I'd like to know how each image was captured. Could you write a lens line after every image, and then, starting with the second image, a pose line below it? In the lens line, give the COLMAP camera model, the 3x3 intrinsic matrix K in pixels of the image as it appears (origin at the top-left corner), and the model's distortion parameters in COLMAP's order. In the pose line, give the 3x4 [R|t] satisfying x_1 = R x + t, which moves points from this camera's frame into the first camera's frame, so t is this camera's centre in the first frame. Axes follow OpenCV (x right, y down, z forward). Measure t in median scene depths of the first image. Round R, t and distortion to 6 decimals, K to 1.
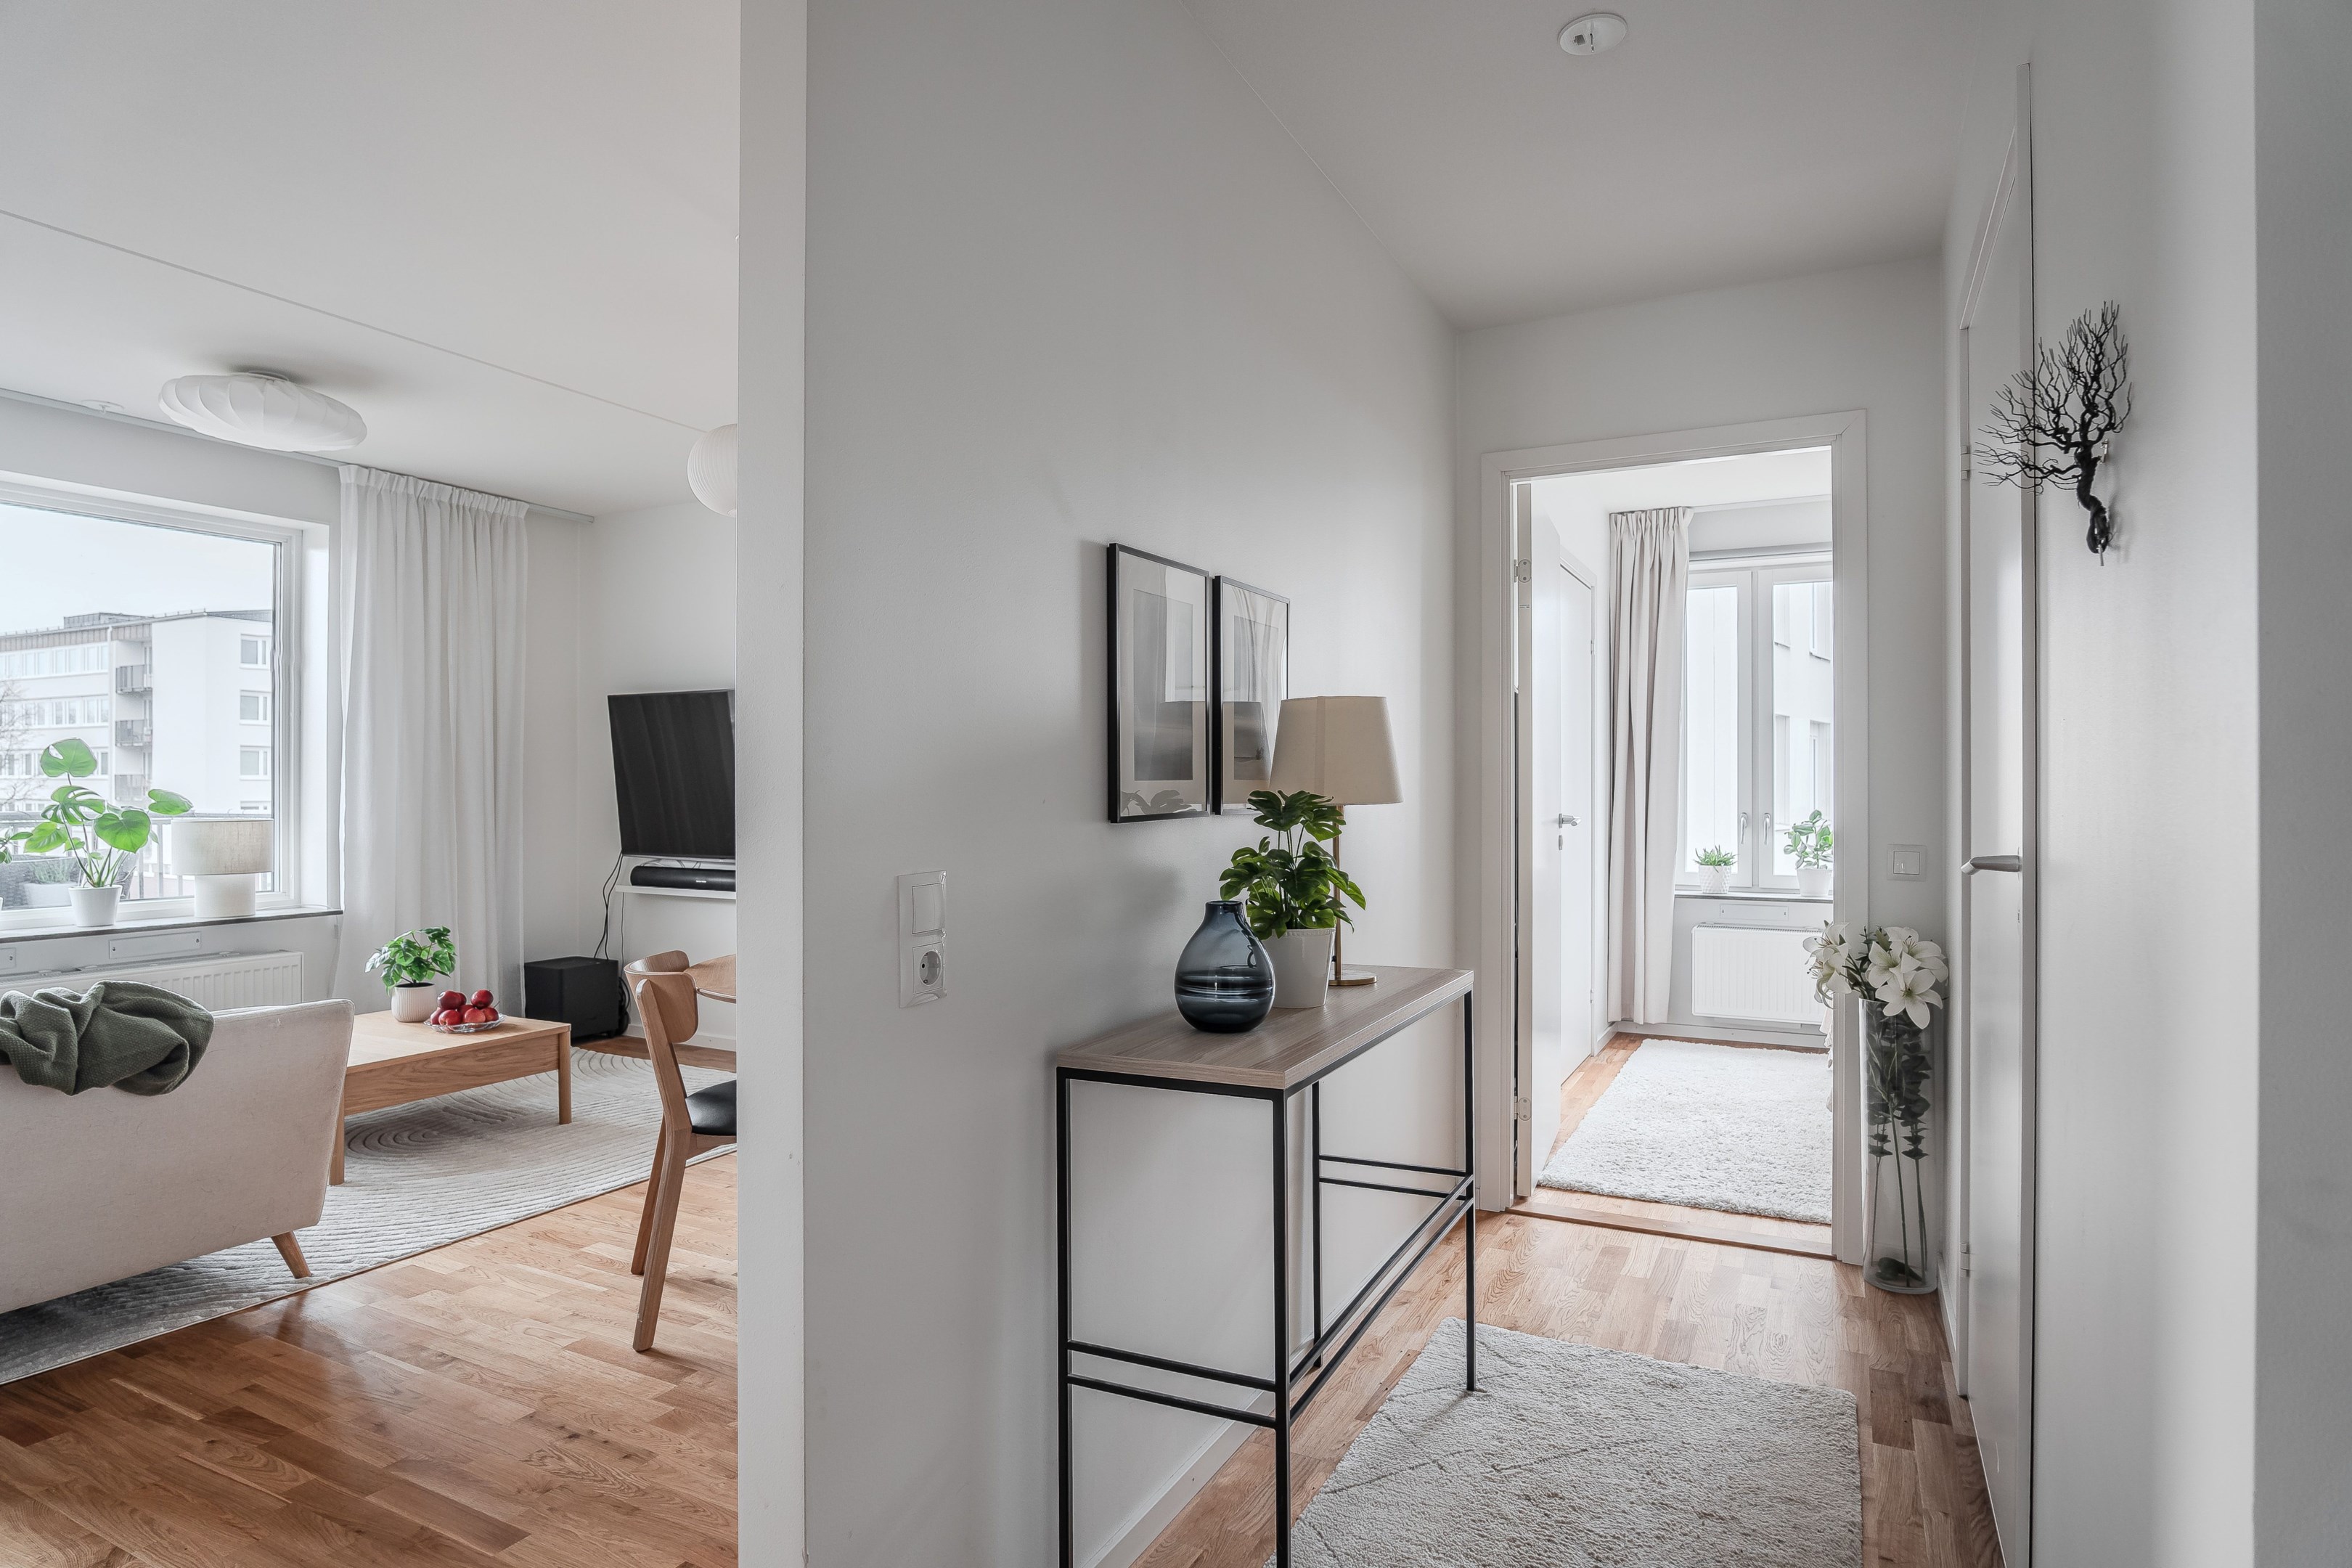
lens RADIAL K [[1285.9, 0, 1186.7], [0, 1285.9, 786.9], [0, 0, 1]] dist [-0.020031, 0.003847]
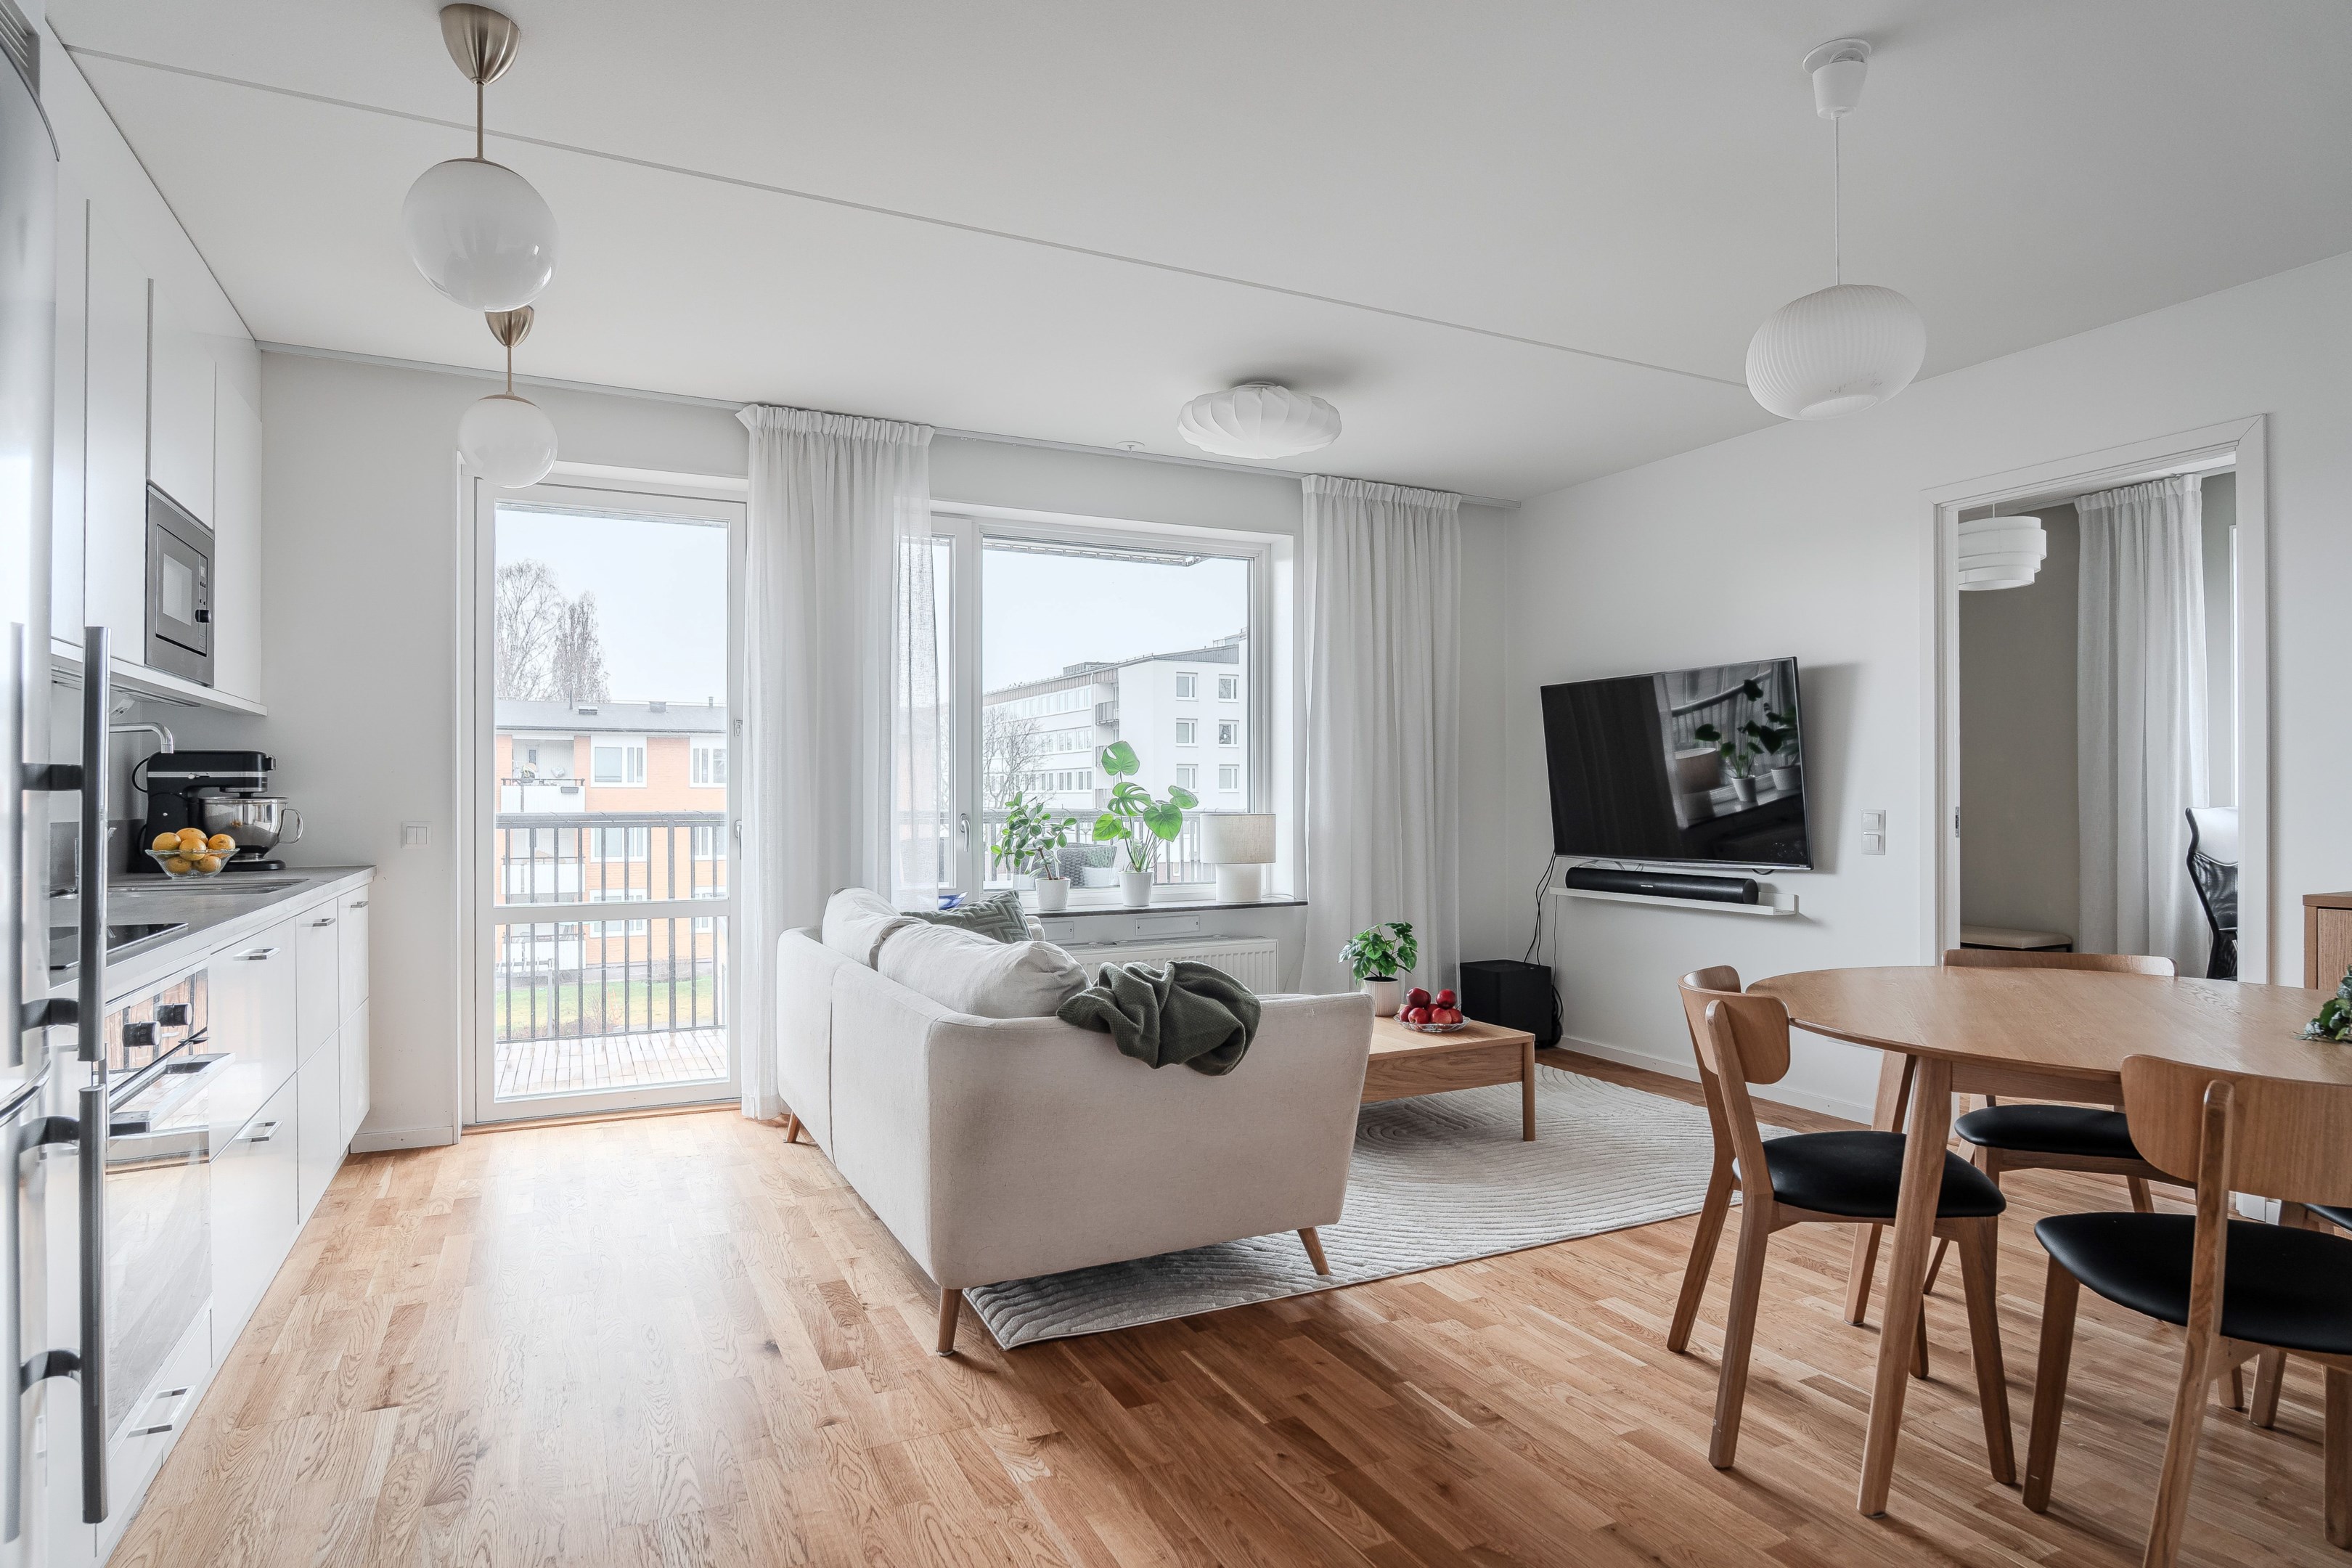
lens RADIAL K [[1285.9, 0, 1178.0], [0, 1285.9, 804.6], [0, 0, 1]] dist [-0.020031, 0.003847]
pose [[0.805578, -0.002400, -0.592485, -0.121591], [0.006191, 0.999971, 0.004367, 0.011906], [0.592458, -0.007186, 0.805569, 0.086662]]
